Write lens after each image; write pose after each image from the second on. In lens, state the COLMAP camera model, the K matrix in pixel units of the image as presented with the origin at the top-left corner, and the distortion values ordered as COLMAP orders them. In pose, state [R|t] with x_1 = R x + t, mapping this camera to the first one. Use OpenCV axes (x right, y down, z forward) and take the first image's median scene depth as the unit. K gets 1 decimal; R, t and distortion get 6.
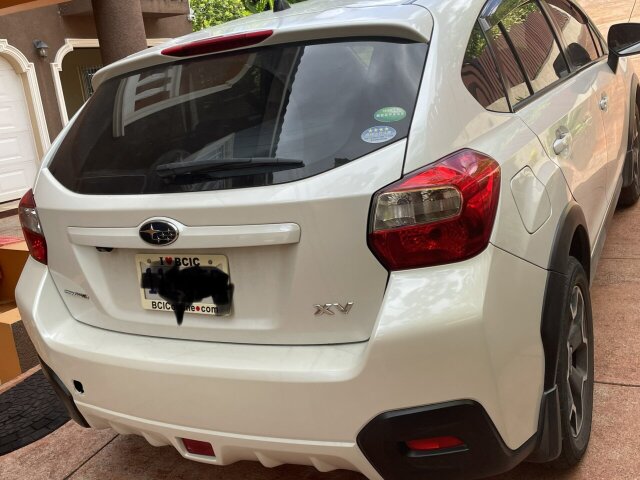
lens RADIAL K [[649.6, 0, 320.0], [0, 649.6, 240.0], [0, 0, 1]] dist [0.027380, 0.010197]
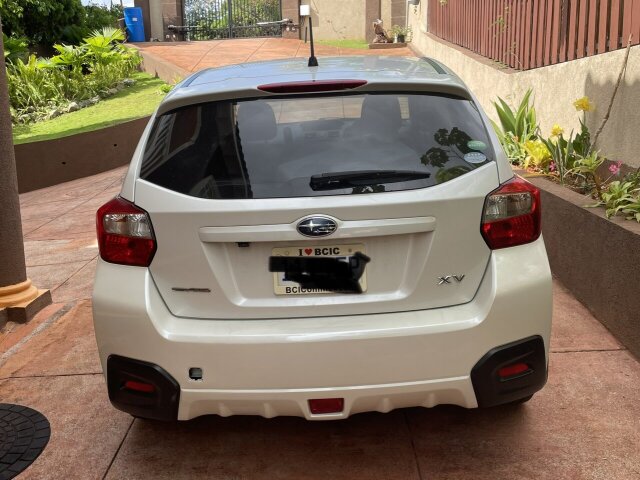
lens RADIAL K [[649.6, 0, 320.0], [0, 649.6, 240.0], [0, 0, 1]] dist [0.027380, 0.010197]
pose [[0.889427, 0.004621, 0.457054, -0.820091], [0.040815, 0.995151, -0.089486, 0.128125], [-0.455251, 0.098246, 0.884926, -0.107786]]
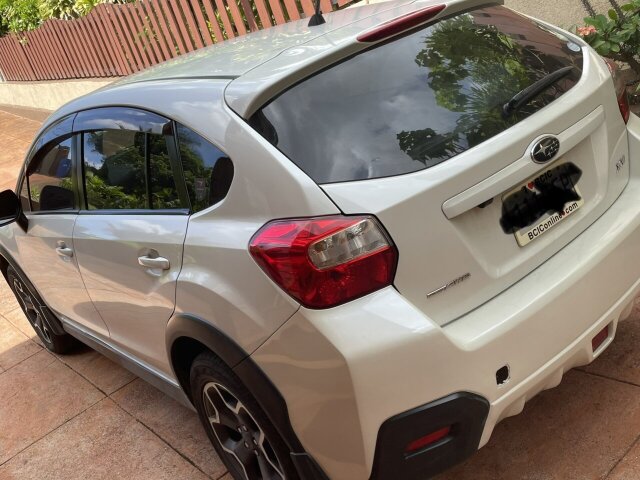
lens RADIAL K [[649.6, 0, 320.0], [0, 649.6, 240.0], [0, 0, 1]] dist [0.027380, 0.010197]
pose [[0.483881, -0.288194, 0.826319, -1.393946], [0.486486, 0.873465, 0.019757, -0.085422], [-0.727455, 0.392433, 0.562855, 0.729288]]
